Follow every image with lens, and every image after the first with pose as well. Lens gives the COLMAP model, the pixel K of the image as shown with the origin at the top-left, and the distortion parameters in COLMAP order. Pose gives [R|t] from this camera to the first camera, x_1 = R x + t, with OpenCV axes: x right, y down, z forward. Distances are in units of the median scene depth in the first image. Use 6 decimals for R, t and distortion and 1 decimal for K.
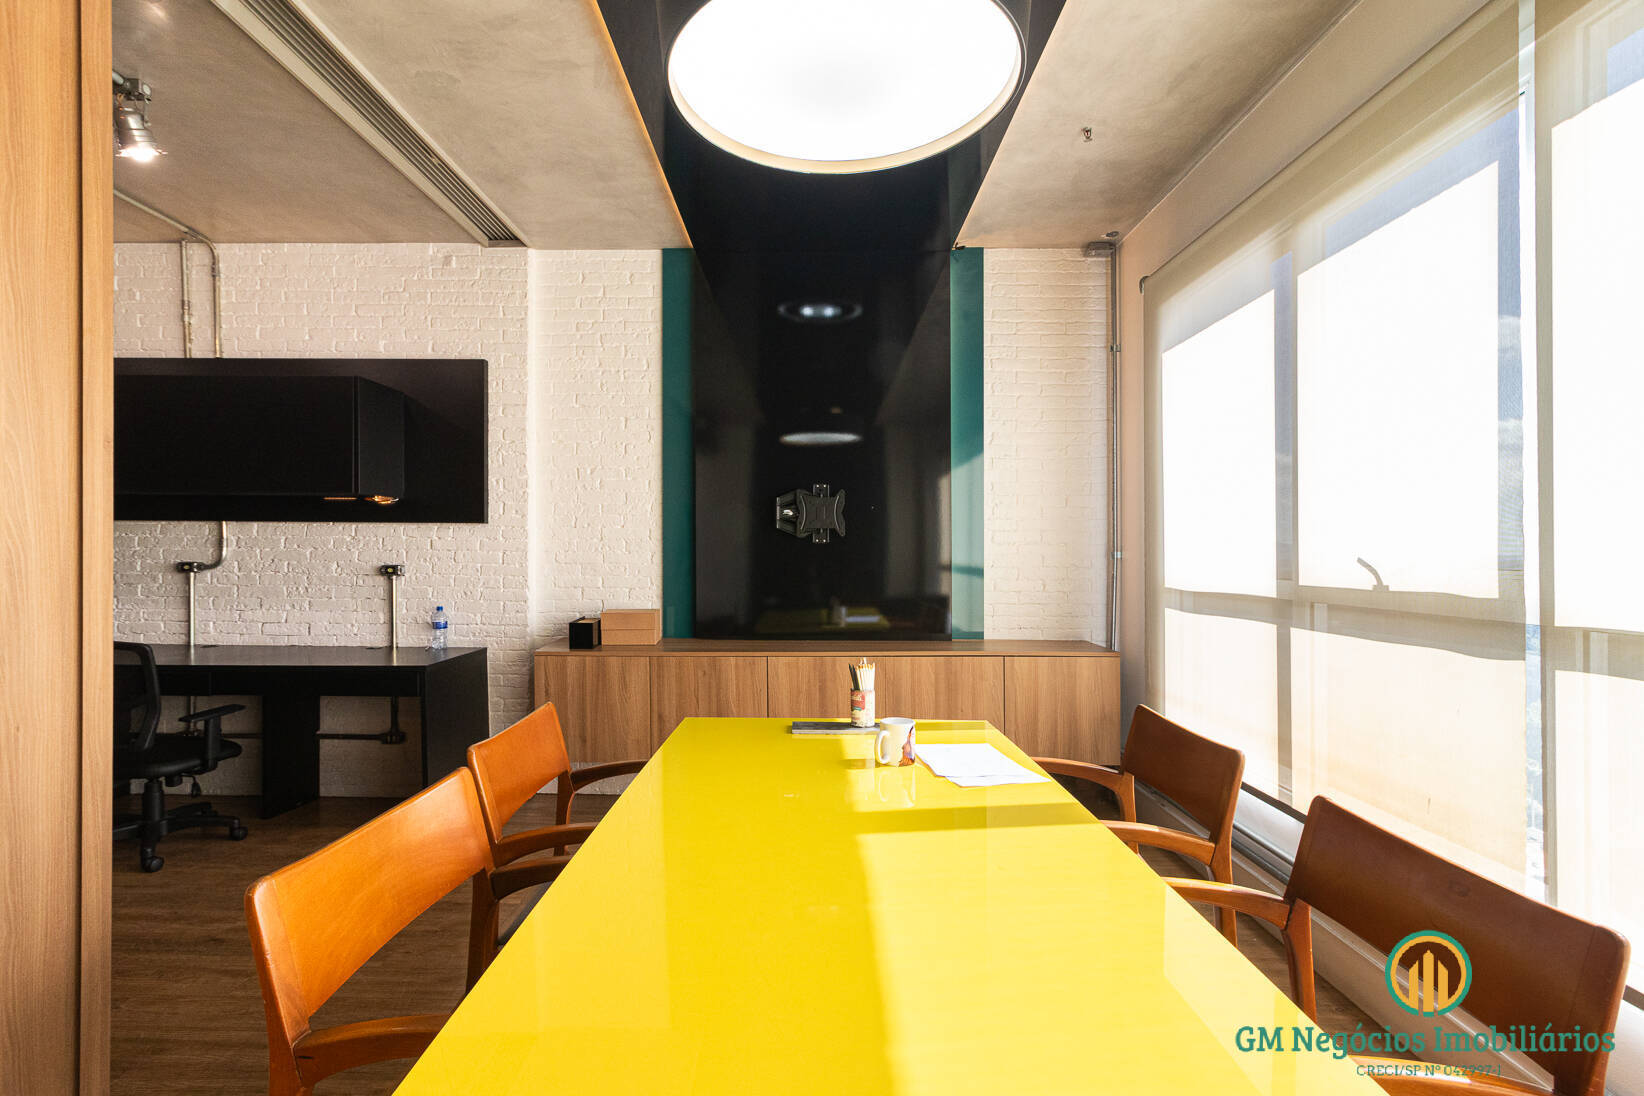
lens RADIAL K [[753.3, 0, 807.0], [0, 753.3, 542.1], [0, 0, 1]] dist [-0.000207, 0.000045]
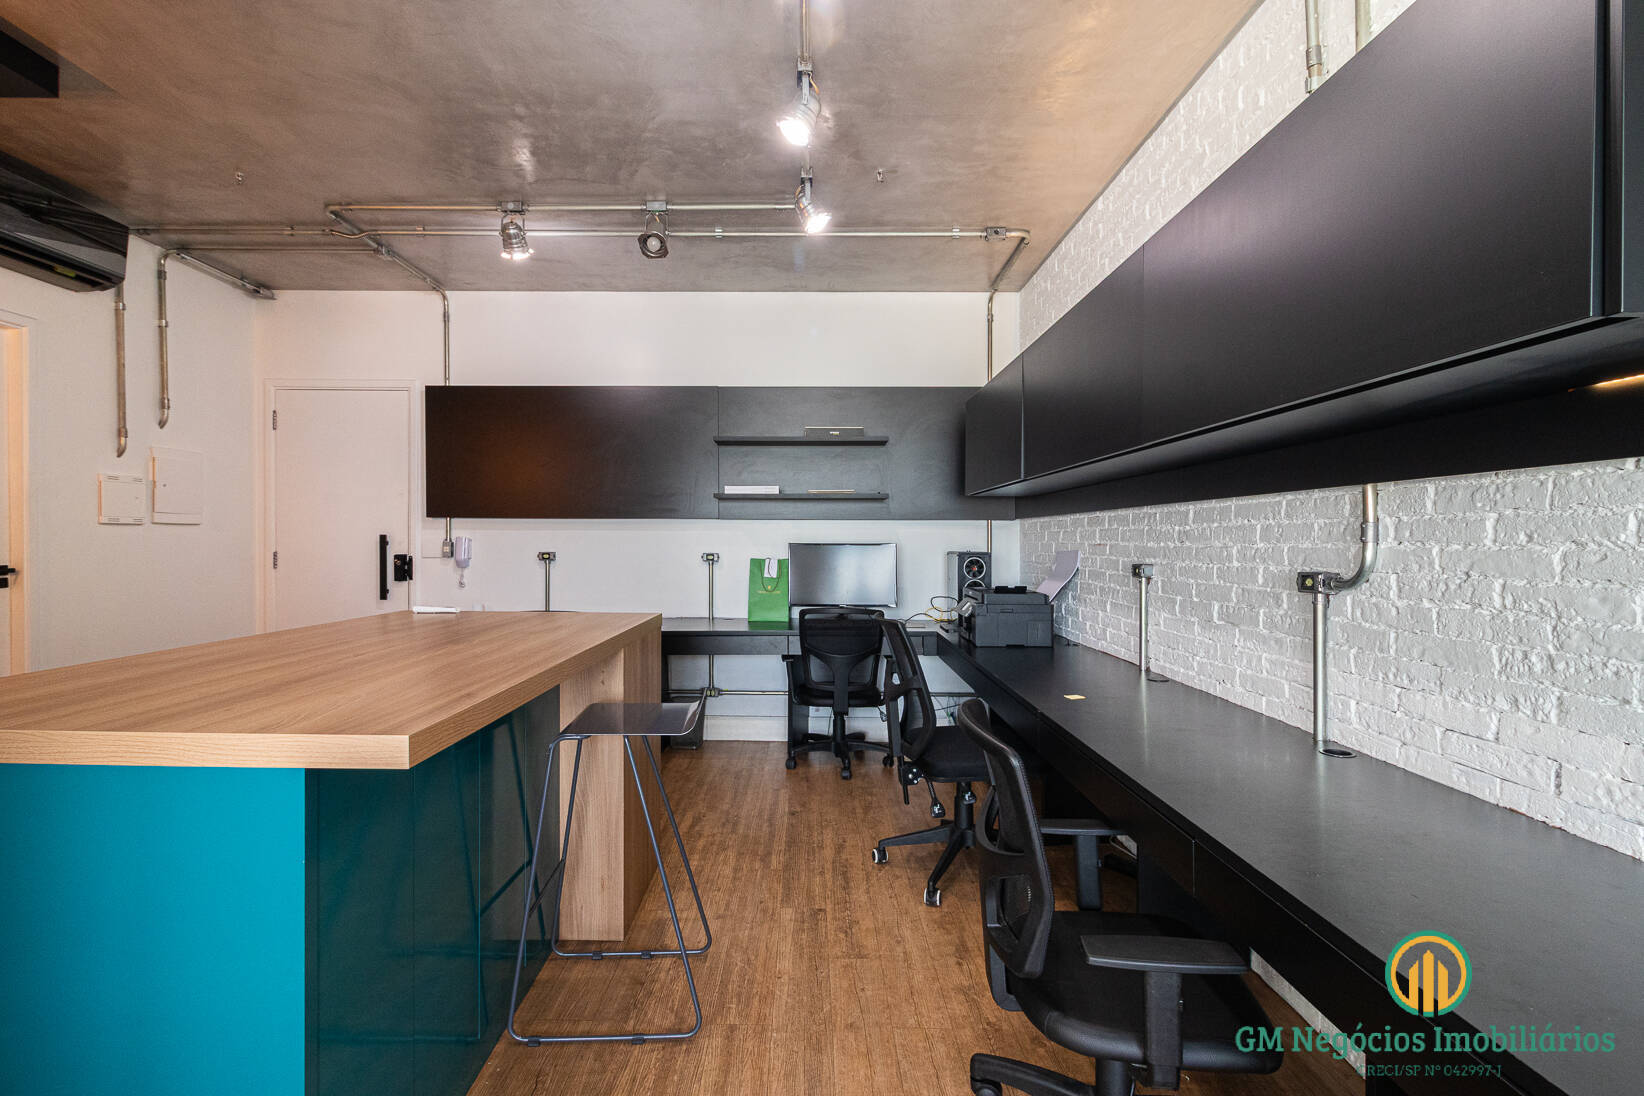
lens RADIAL K [[766.2, 0, 814.6], [0, 766.2, 553.3], [0, 0, 1]] dist [0.001131, 0.000288]
pose [[0.012773, 0.009554, -0.999873, -0.320989], [0.009239, 0.999911, 0.009673, 0.006288], [0.999876, -0.009361, 0.012684, 0.666677]]
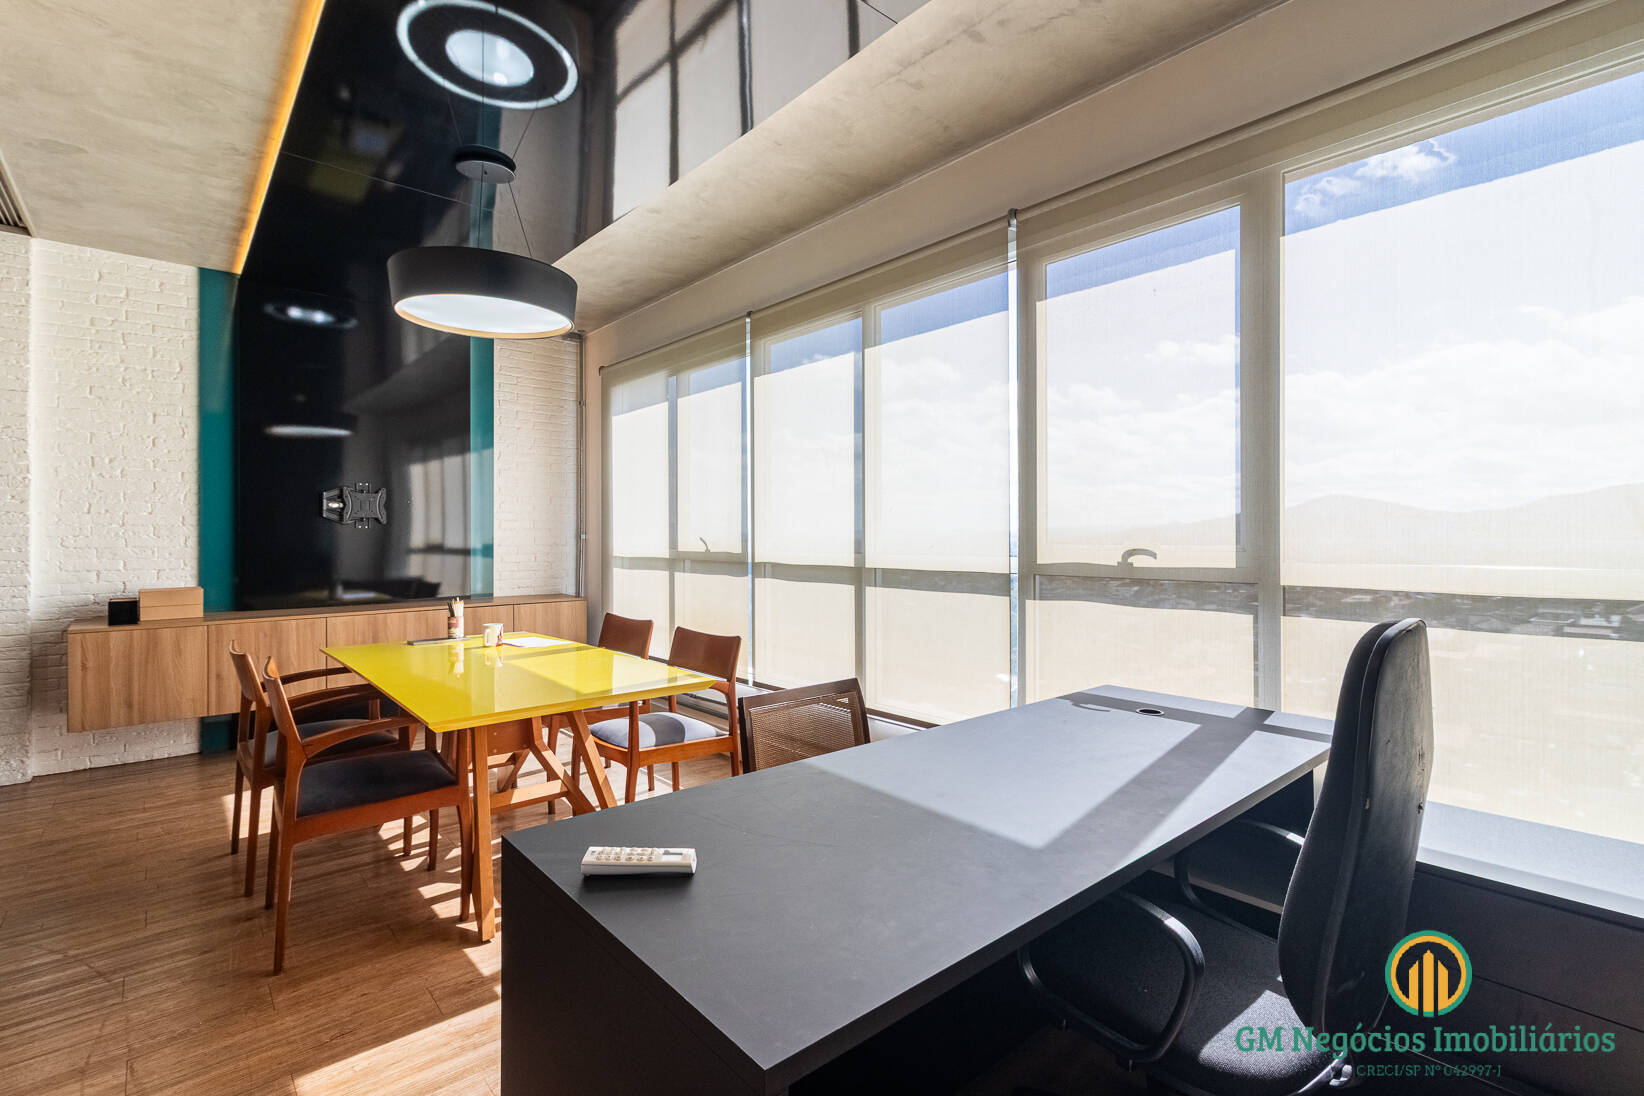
lens RADIAL K [[753.3, 0, 807.0], [0, 753.3, 542.1], [0, 0, 1]] dist [-0.000207, 0.000045]
pose [[0.752208, -0.009695, 0.658854, -0.258195], [-0.005419, 0.999767, 0.020898, -0.007049], [-0.658903, -0.019290, 0.751981, -0.460063]]
